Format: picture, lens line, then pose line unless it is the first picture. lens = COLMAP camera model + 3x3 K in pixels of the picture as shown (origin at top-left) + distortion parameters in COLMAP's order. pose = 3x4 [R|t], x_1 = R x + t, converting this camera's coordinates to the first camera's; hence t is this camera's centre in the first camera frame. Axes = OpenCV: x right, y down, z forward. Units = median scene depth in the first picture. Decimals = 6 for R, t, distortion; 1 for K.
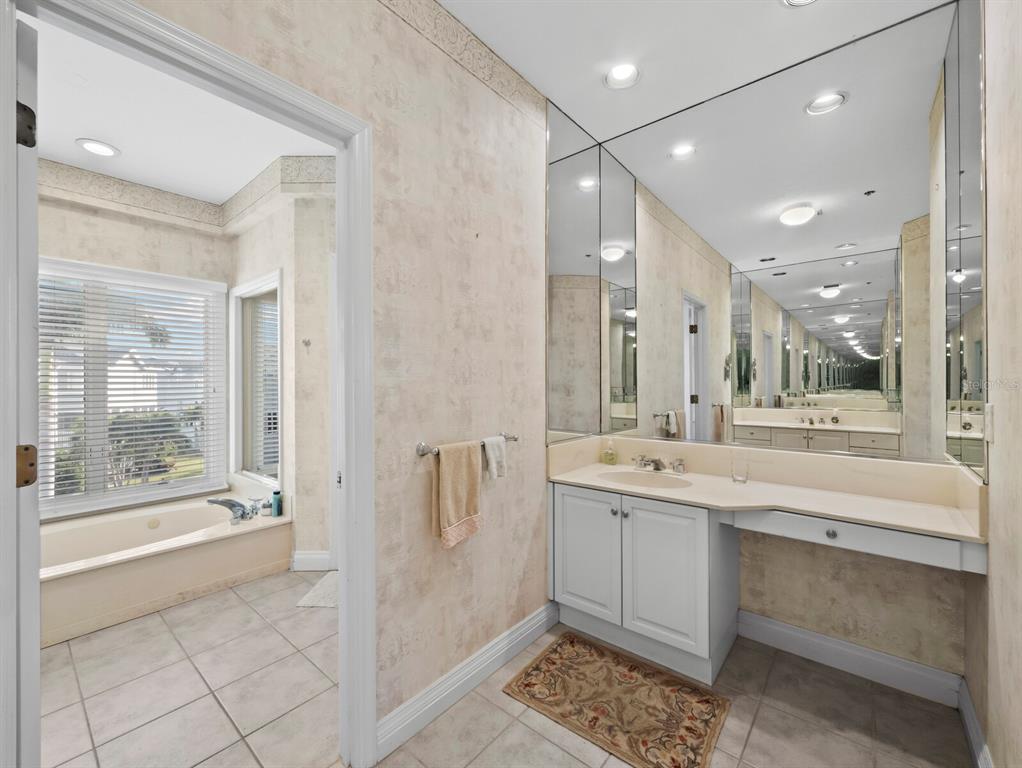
lens RADIAL K [[426.6, 0, 507.7], [0, 426.6, 391.7], [0, 0, 1]] dist [0.002227, 0.000468]
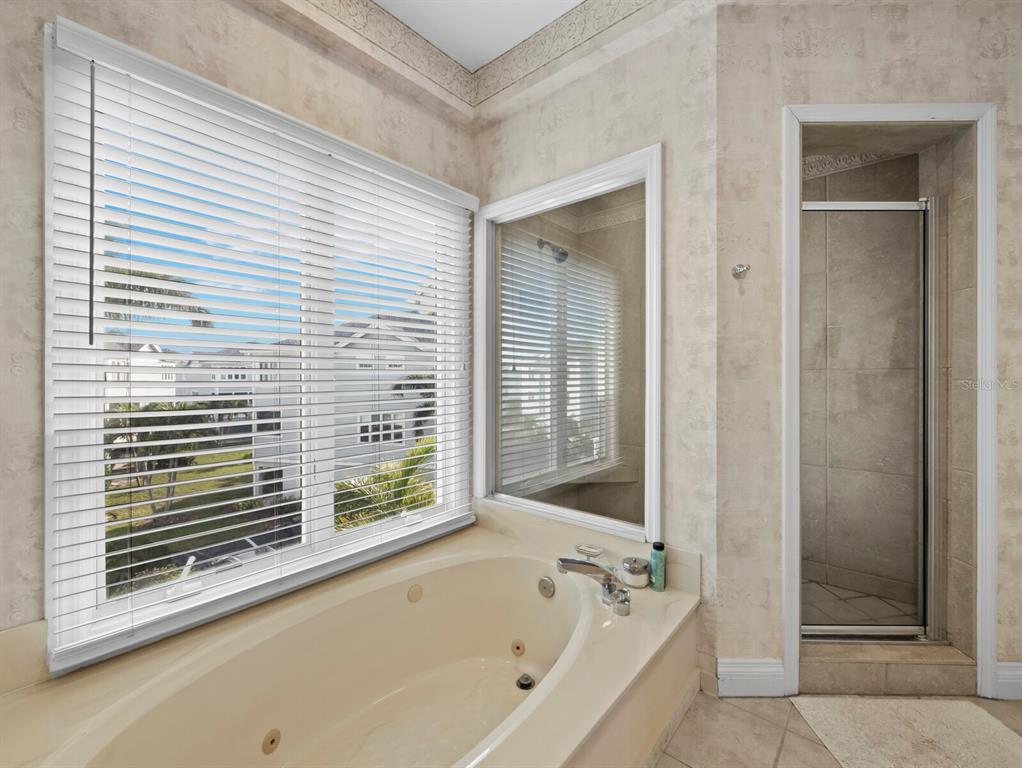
lens RADIAL K [[433.0, 0, 513.1], [0, 433.0, 385.5], [0, 0, 1]] dist [-0.002071, -0.000060]
pose [[0.999918, 0.005753, -0.011465, -0.681752], [-0.005756, 0.999983, -0.000195, 0.027831], [0.011463, 0.000261, 0.999934, 0.410609]]
